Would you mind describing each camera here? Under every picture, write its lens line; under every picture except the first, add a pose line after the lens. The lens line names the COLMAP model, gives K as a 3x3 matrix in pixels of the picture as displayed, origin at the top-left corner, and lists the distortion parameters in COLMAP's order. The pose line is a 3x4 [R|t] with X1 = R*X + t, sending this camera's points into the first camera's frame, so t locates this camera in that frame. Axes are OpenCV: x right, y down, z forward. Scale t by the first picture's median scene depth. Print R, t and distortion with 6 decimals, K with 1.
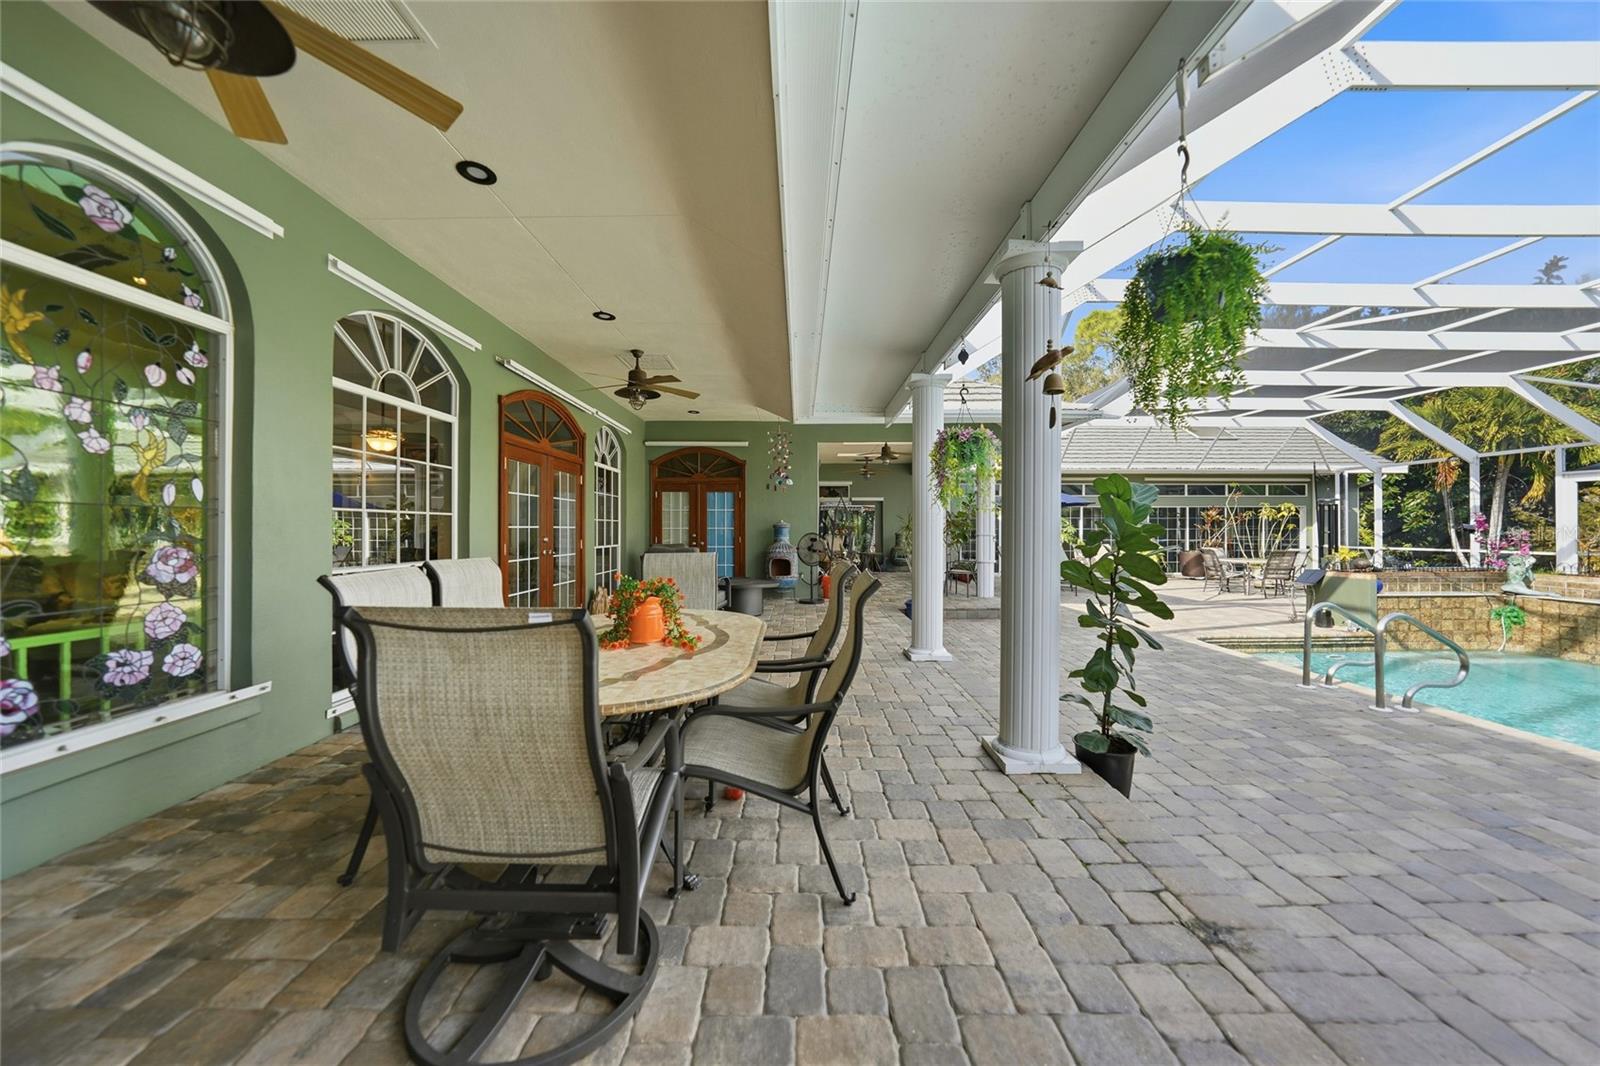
lens RADIAL K [[556.4, 0, 800.0], [0, 556.4, 533.0], [0, 0, 1]] dist [-0.027363, 0.006747]
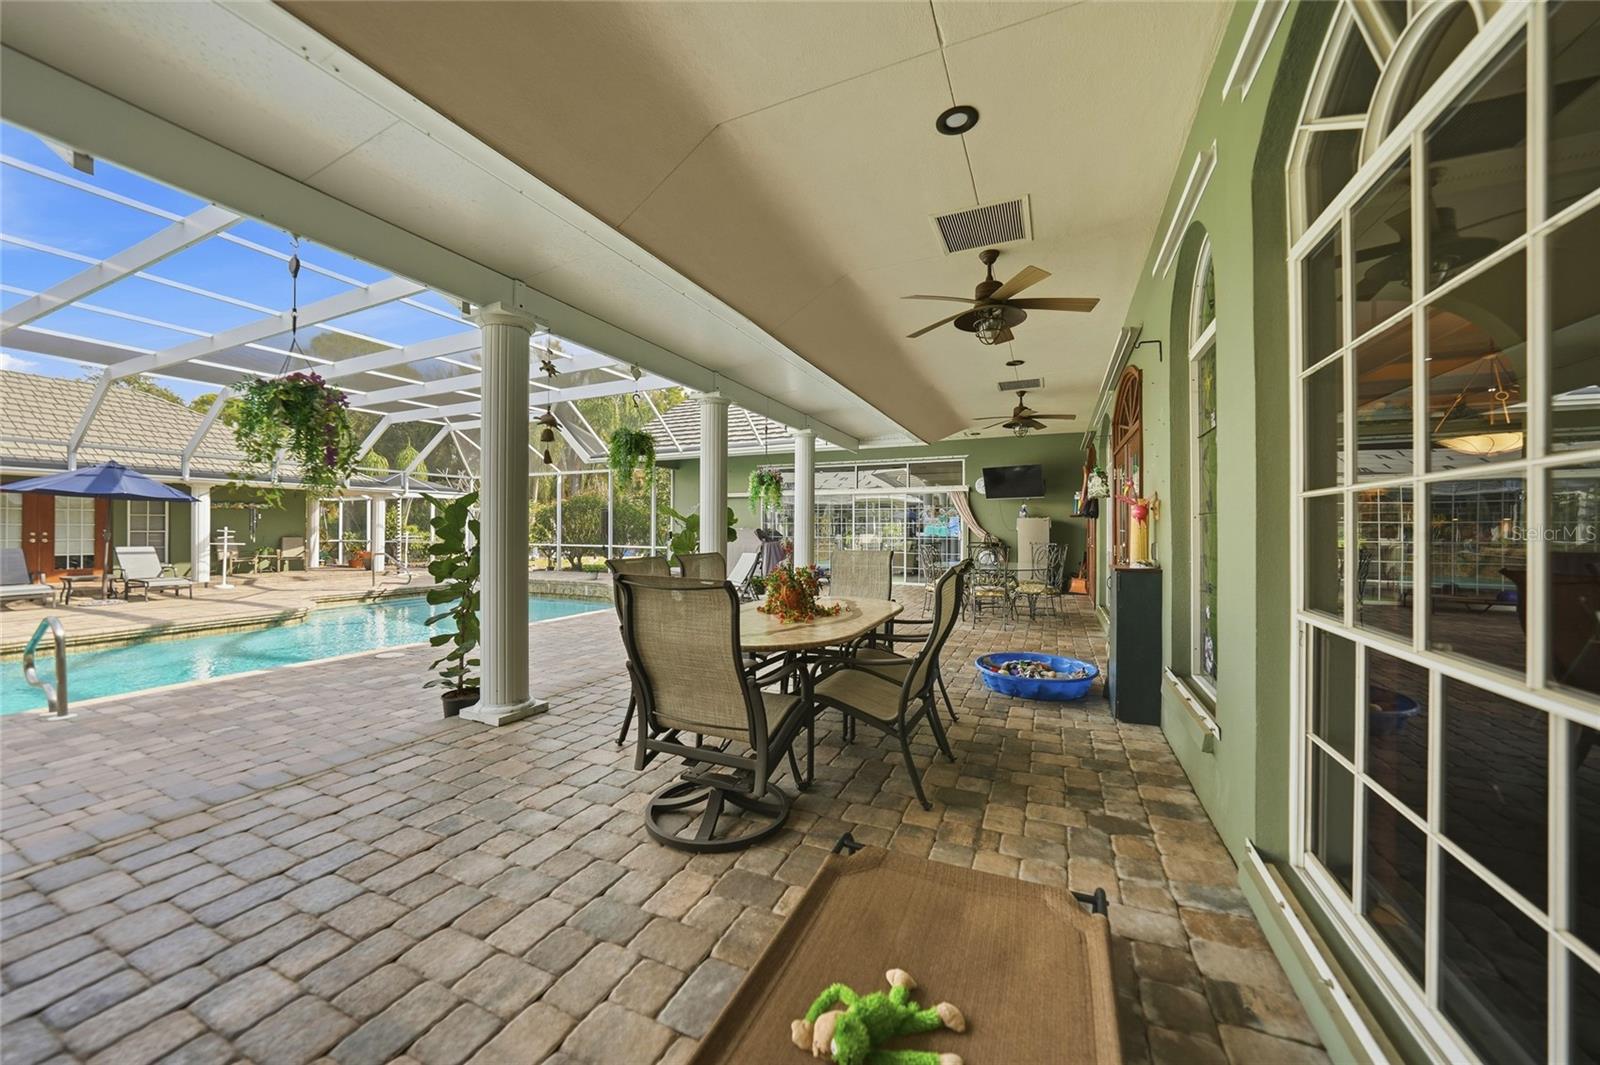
lens RADIAL K [[556.4, 0, 800.0], [0, 556.4, 532.5], [0, 0, 1]] dist [-0.027363, 0.006747]
pose [[-0.913846, -0.001847, 0.406056, -0.238239], [0.002298, 0.999950, 0.009722, -0.005091], [-0.406053, 0.009818, -0.913797, 0.626577]]
